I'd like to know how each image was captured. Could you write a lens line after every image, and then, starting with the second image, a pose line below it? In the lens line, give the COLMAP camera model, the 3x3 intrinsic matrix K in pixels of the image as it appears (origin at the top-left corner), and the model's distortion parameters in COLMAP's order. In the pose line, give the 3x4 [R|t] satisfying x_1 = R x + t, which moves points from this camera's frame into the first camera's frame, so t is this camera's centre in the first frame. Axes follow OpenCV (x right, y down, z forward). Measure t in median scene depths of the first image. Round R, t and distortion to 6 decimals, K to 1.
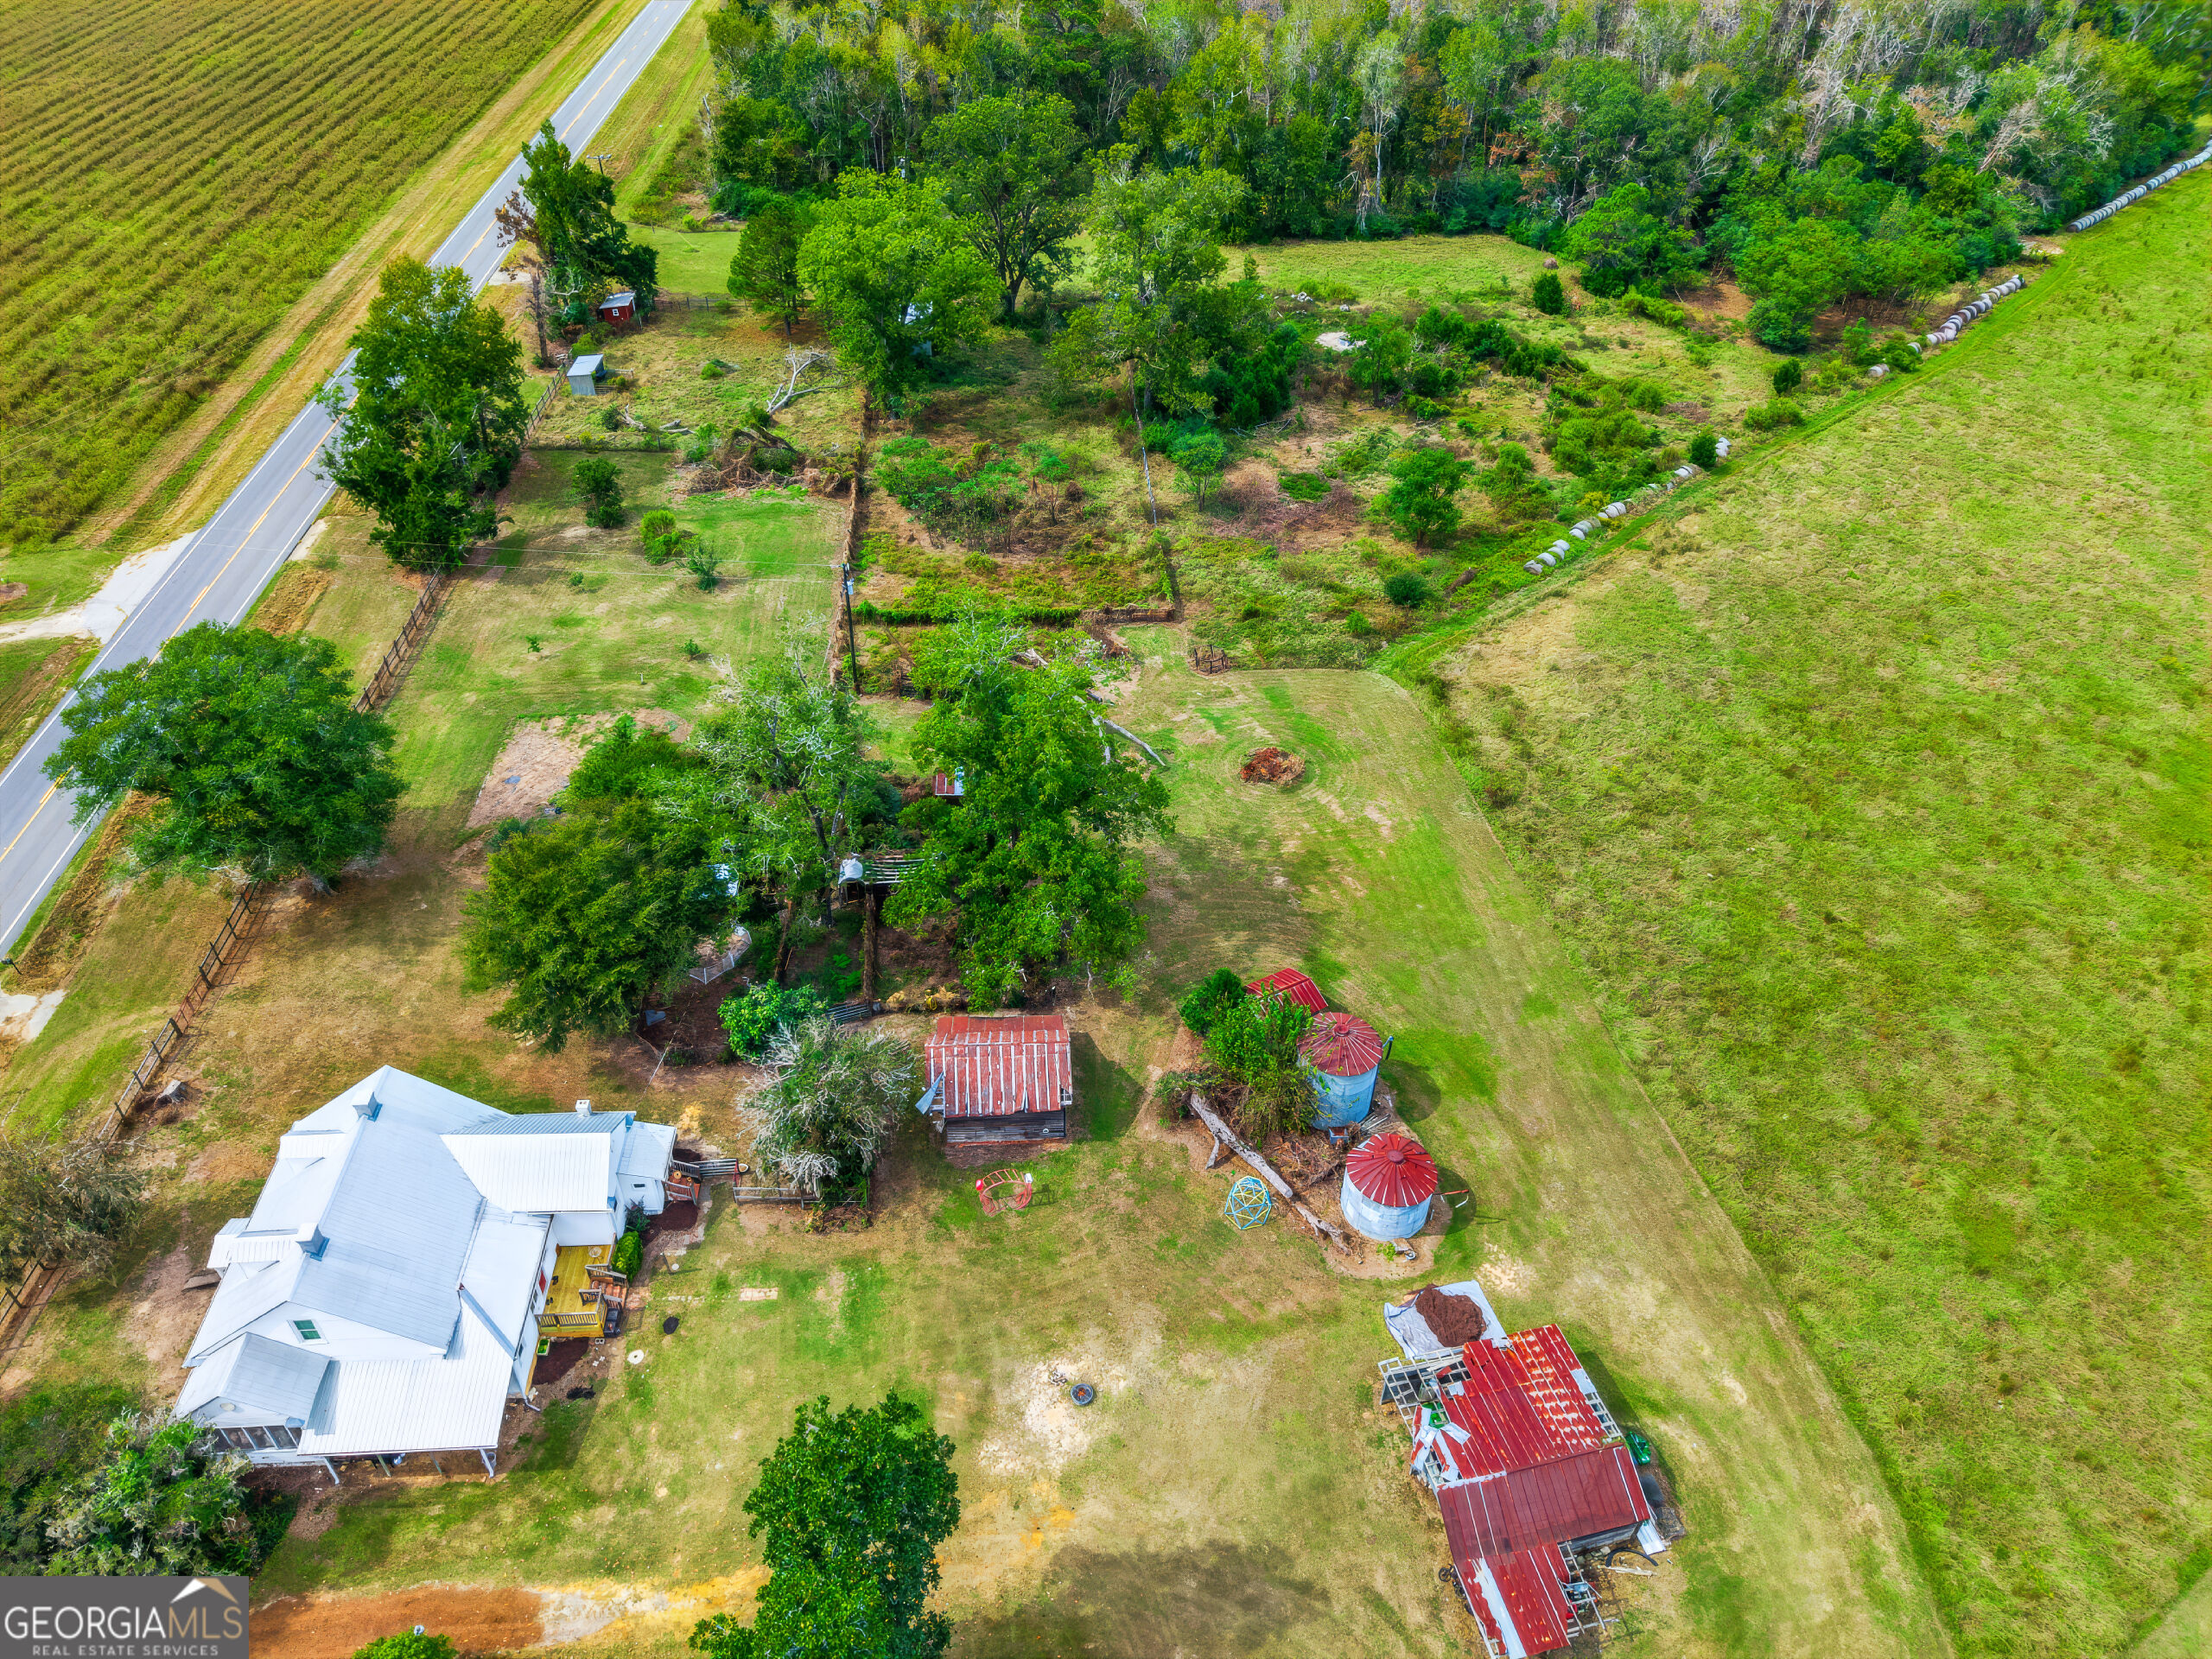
lens RADIAL K [[1480.3, 0, 1101.5], [0, 1480.3, 826.4], [0, 0, 1]] dist [0.022966, -0.019947]
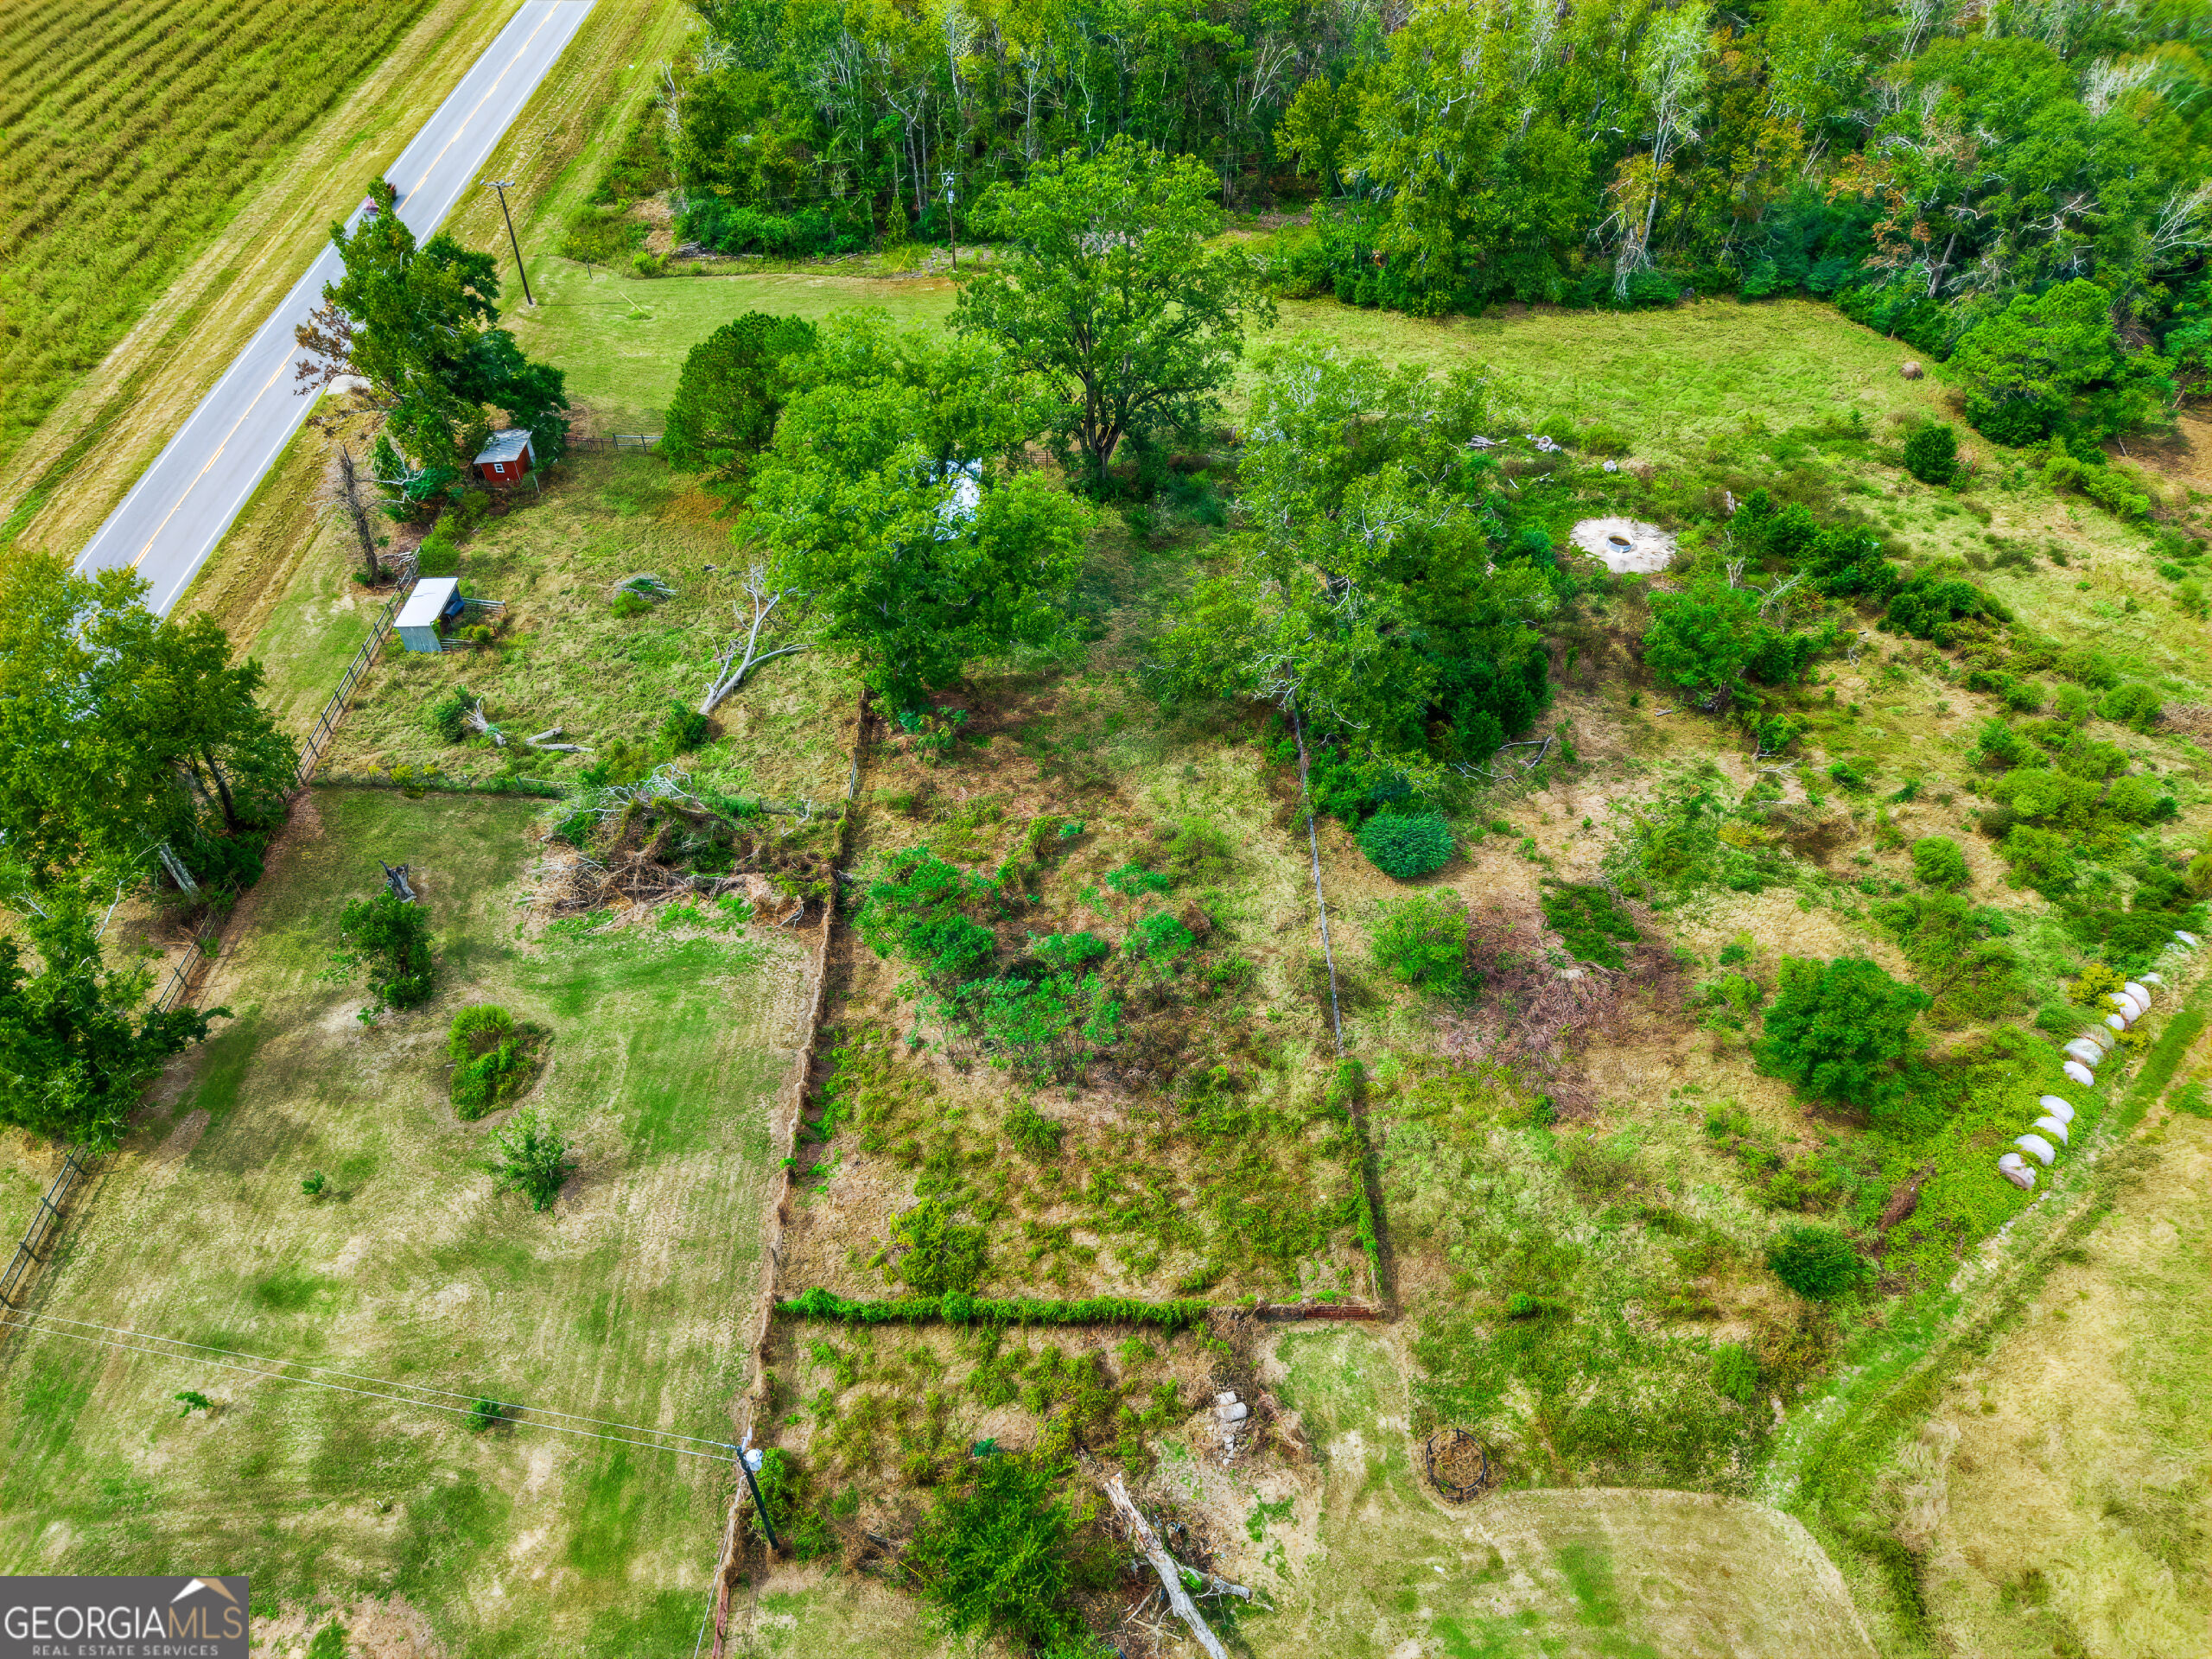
lens RADIAL K [[1480.3, 0, 1098.8], [0, 1480.3, 831.0], [0, 0, 1]] dist [0.022966, -0.019947]
pose [[0.998185, 0.044175, -0.040927, -0.036580], [-0.039154, 0.992446, 0.116264, -0.344084], [0.045754, -0.114450, 0.992375, 0.431581]]
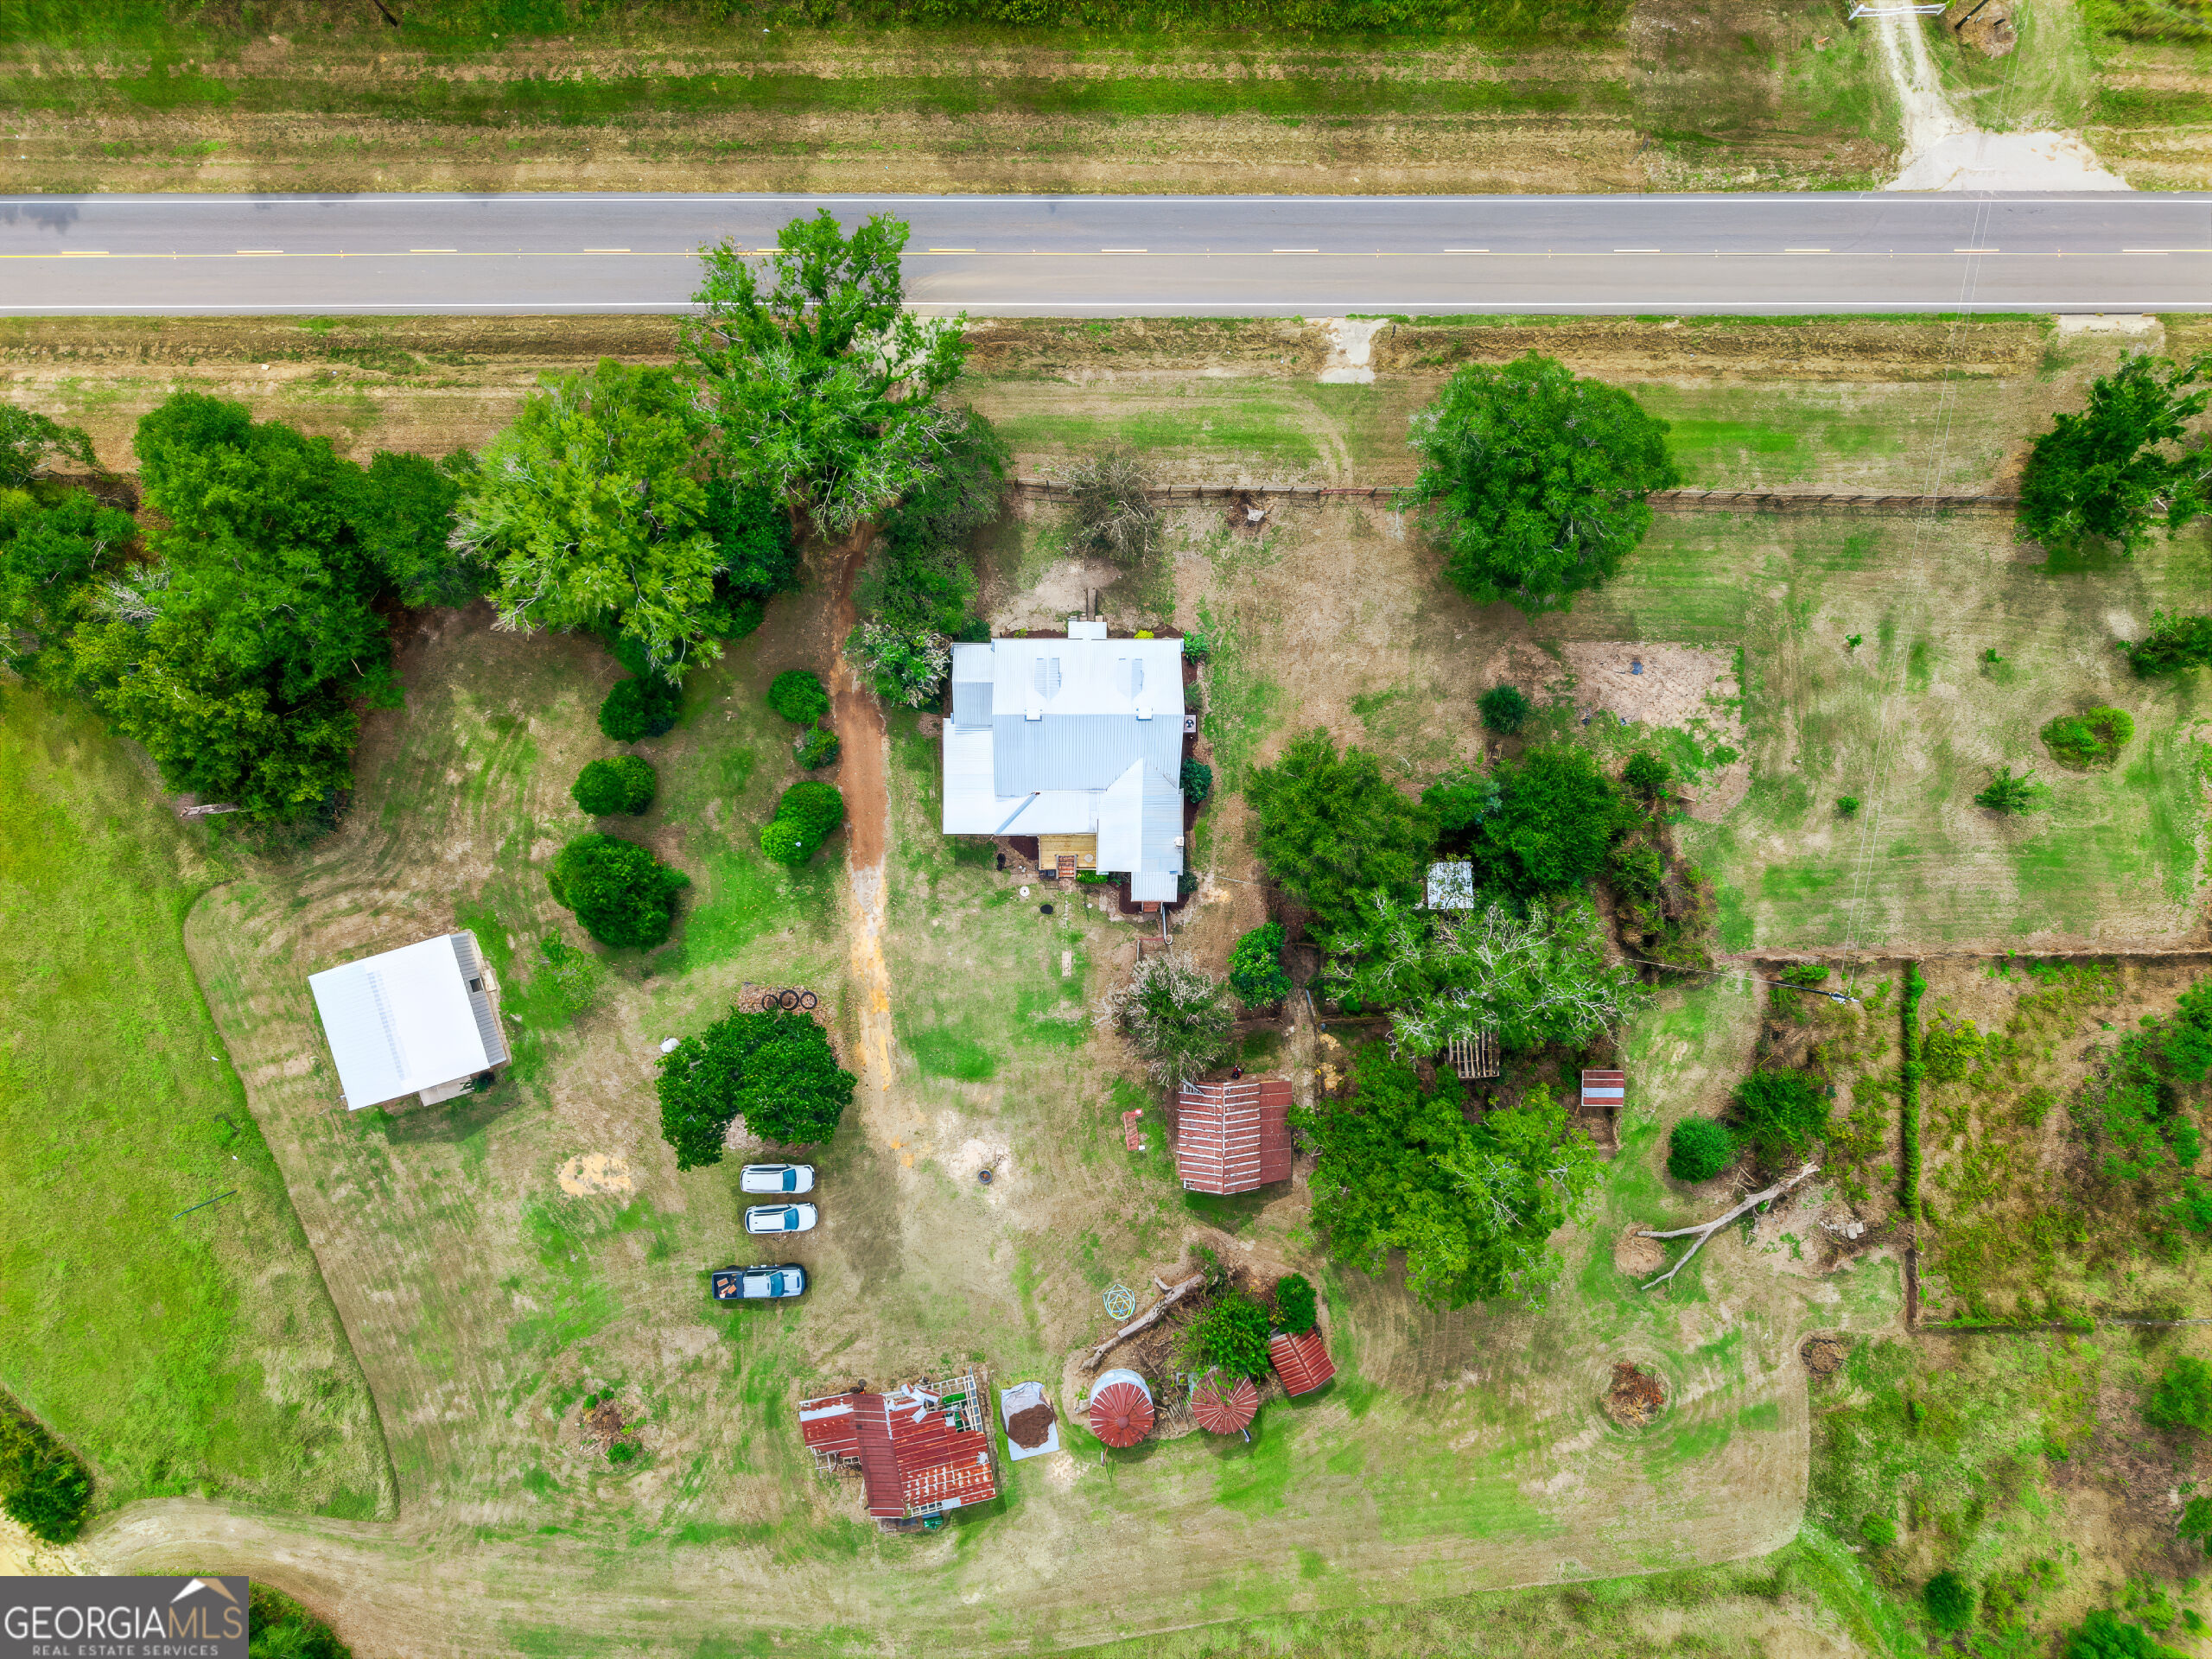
lens RADIAL K [[1480.3, 0, 1116.8], [0, 1480.3, 815.3], [0, 0, 1]] dist [0.022966, -0.019947]
pose [[-0.060876, 0.997971, -0.018631, -0.192796], [-0.652326, -0.025650, 0.757504, -0.457641], [0.755490, 0.058267, 0.652565, 0.029788]]
